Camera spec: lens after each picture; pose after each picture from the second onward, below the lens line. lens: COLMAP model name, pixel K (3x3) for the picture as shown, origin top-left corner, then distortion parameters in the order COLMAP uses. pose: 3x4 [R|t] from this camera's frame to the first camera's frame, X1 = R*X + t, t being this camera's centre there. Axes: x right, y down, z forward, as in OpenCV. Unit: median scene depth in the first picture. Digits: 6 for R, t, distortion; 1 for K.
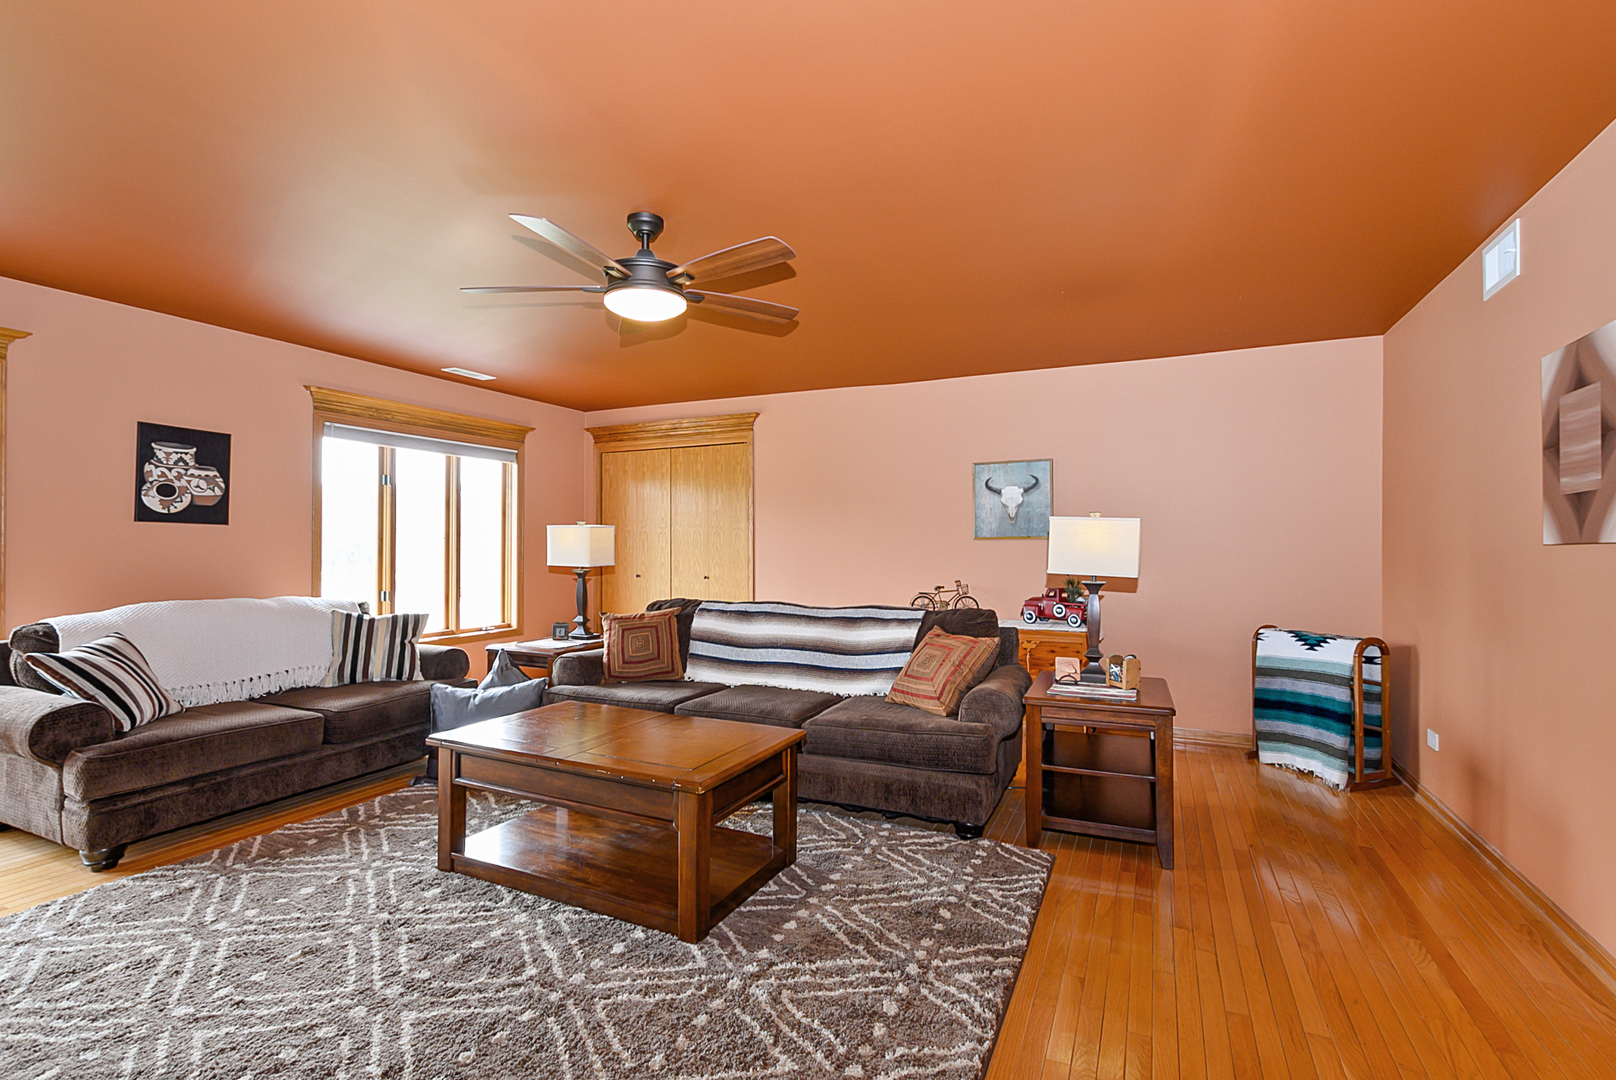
lens RADIAL K [[720.1, 0, 826.7], [0, 720.1, 532.9], [0, 0, 1]] dist [0.001379, -0.001532]
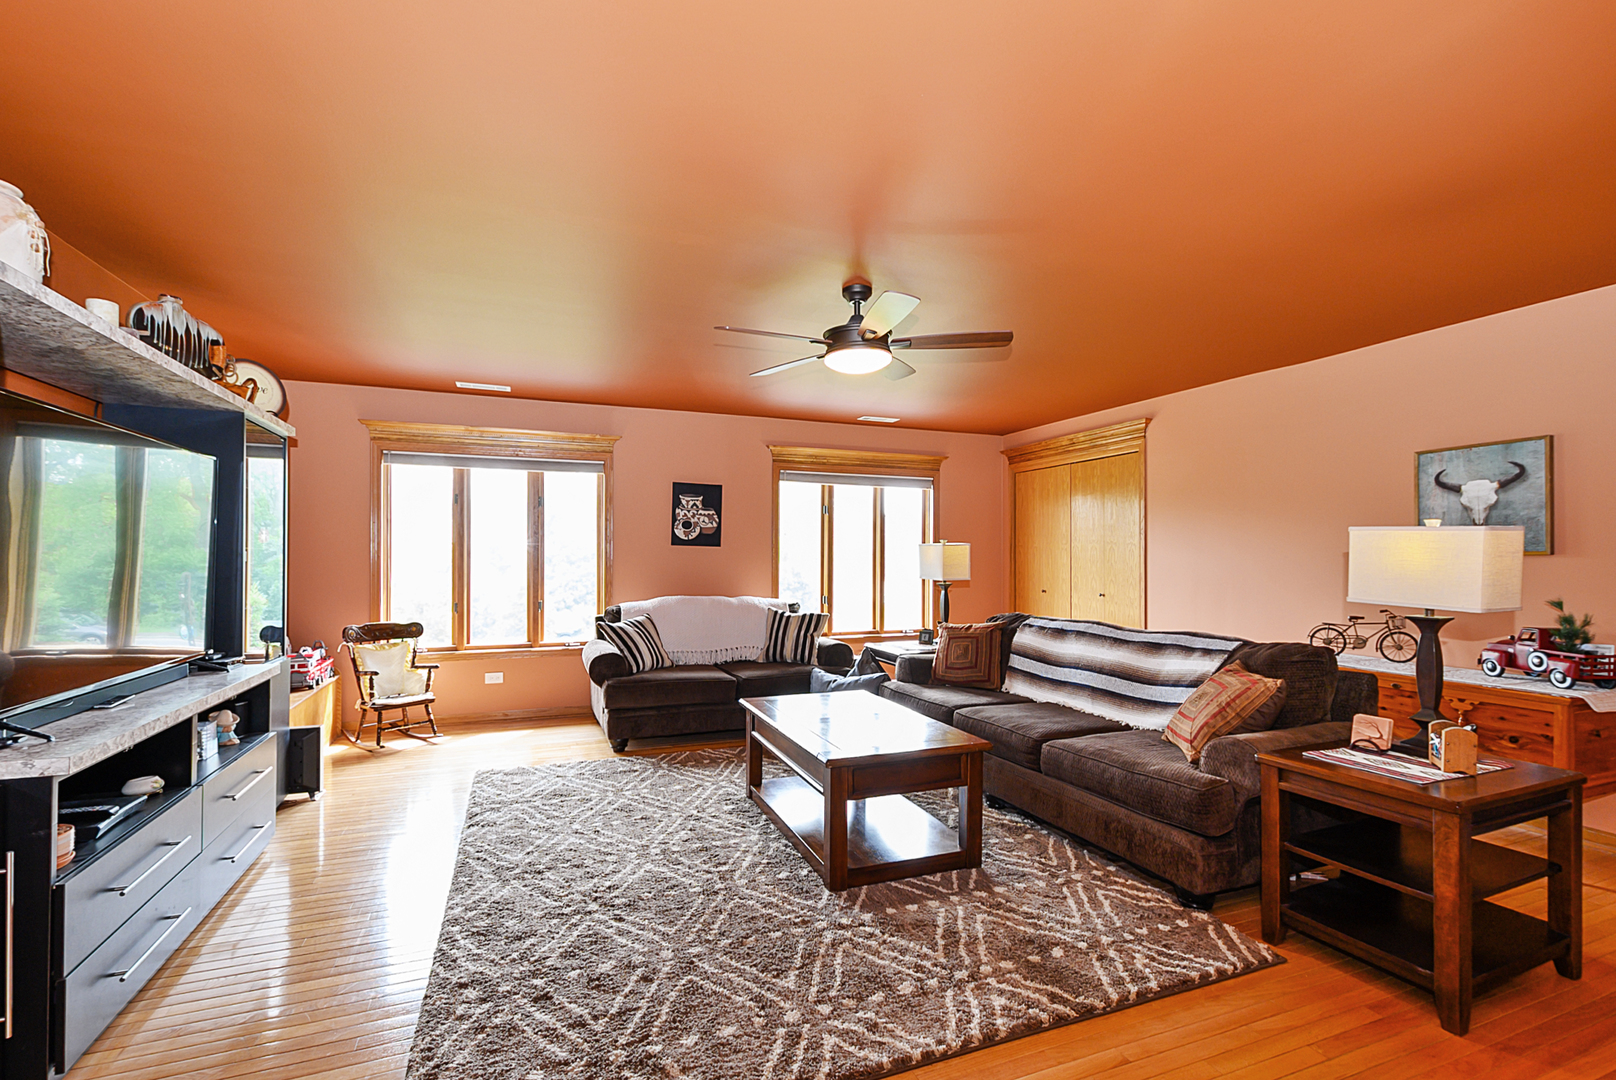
lens RADIAL K [[725.8, 0, 816.0], [0, 725.8, 543.3], [0, 0, 1]] dist [0.001172, -0.000289]
pose [[0.729115, -0.012352, -0.684280, 0.427684], [0.008764, 0.999924, -0.008711, -0.003917], [0.684335, 0.000354, 0.729168, 0.060124]]
